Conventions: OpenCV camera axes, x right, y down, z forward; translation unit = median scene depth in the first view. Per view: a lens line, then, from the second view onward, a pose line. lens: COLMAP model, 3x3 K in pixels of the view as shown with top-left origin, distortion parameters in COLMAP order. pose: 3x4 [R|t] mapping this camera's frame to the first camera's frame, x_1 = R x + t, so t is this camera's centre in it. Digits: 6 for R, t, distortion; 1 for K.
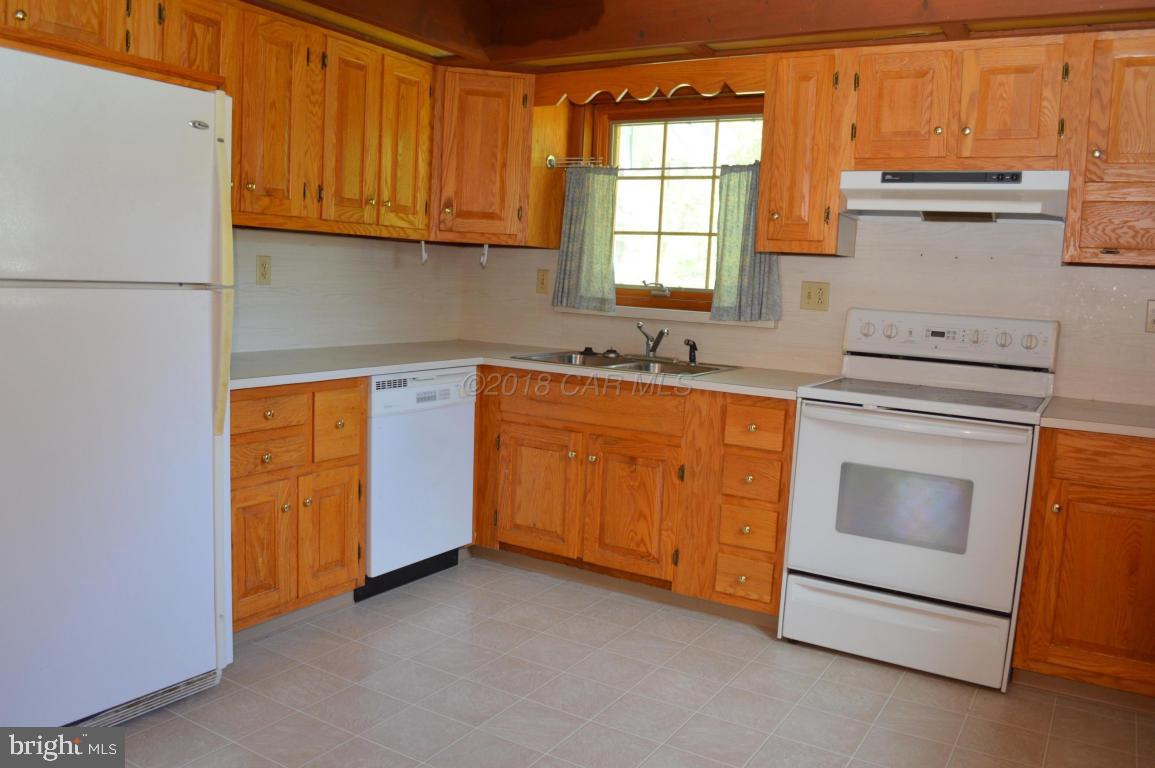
lens RADIAL K [[899.2, 0, 579.6], [0, 899.2, 385.9], [0, 0, 1]] dist [-0.101411, 0.018844]
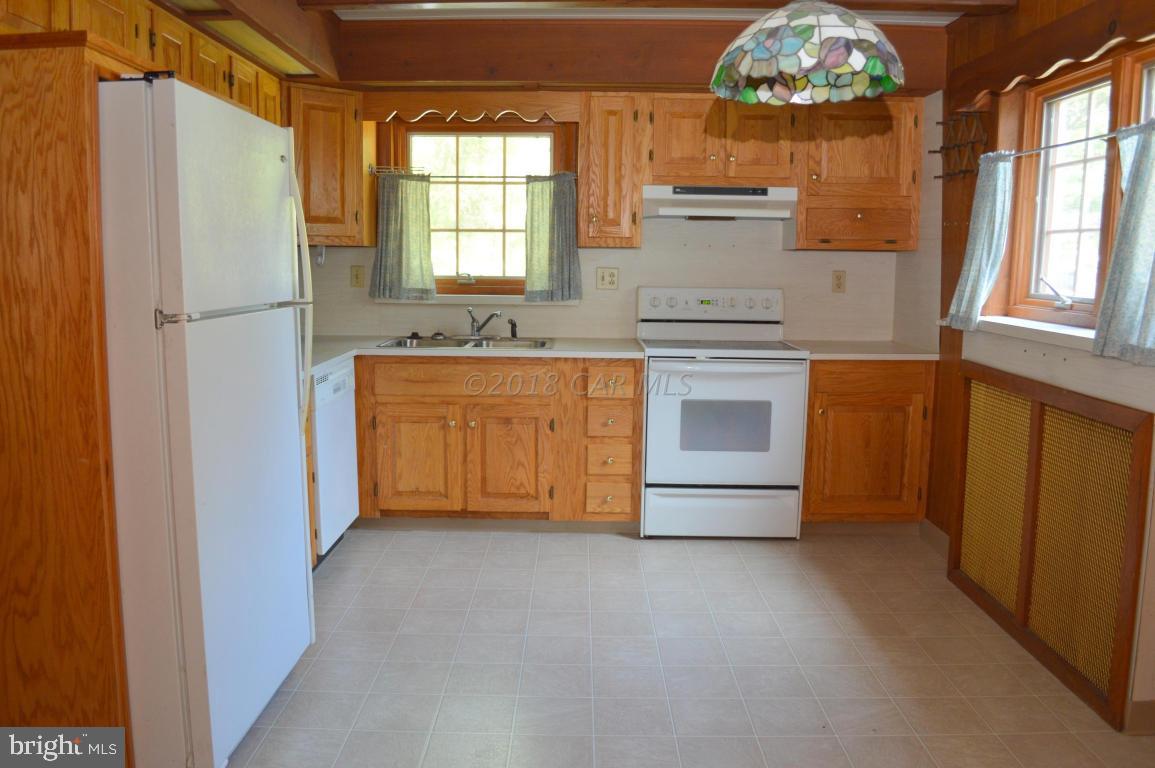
lens RADIAL K [[899.2, 0, 572.1], [0, 899.2, 383.4], [0, 0, 1]] dist [-0.101411, 0.018844]
pose [[0.859647, -0.107385, 0.499475, -0.480930], [0.090473, 0.994206, 0.058037, -0.031840], [-0.502814, -0.004702, 0.864382, -0.107225]]
